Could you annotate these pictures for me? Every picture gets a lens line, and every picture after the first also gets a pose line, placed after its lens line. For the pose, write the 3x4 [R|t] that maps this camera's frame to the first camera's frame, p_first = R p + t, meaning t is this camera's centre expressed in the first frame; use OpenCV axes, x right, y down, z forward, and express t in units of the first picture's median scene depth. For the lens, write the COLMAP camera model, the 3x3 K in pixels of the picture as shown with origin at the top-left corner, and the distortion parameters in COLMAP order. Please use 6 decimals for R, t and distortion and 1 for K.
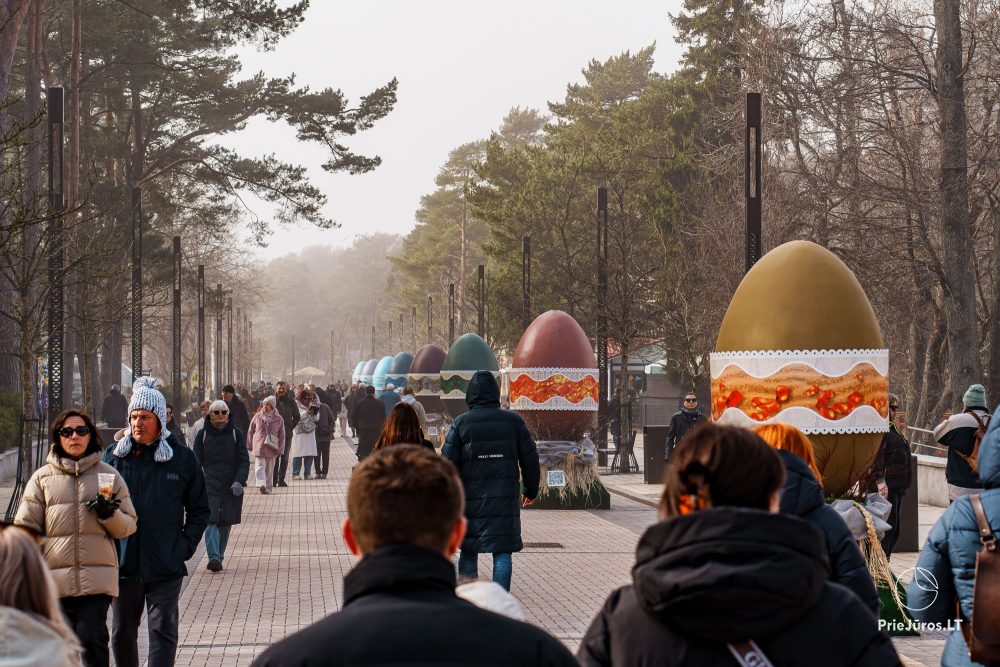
lens RADIAL K [[2581.2, 0, 500.2], [0, 2581.2, 333.8], [0, 0, 1]] dist [0.092670, 0.000000]
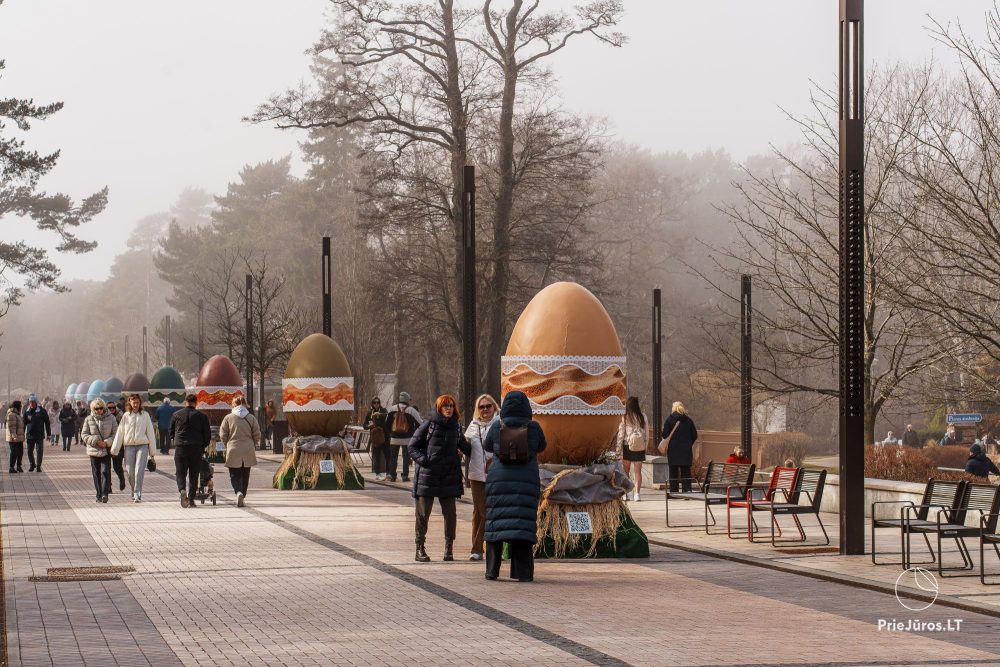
lens RADIAL K [[2581.2, 0, 506.2], [0, 2581.2, 395.0], [0, 0, 1]] dist [0.092670, 0.000000]
pose [[0.991427, -0.006990, 0.130473, -0.009006], [0.004939, 0.999859, 0.016033, -0.004910], [-0.130567, -0.015251, 0.991322, -0.459236]]
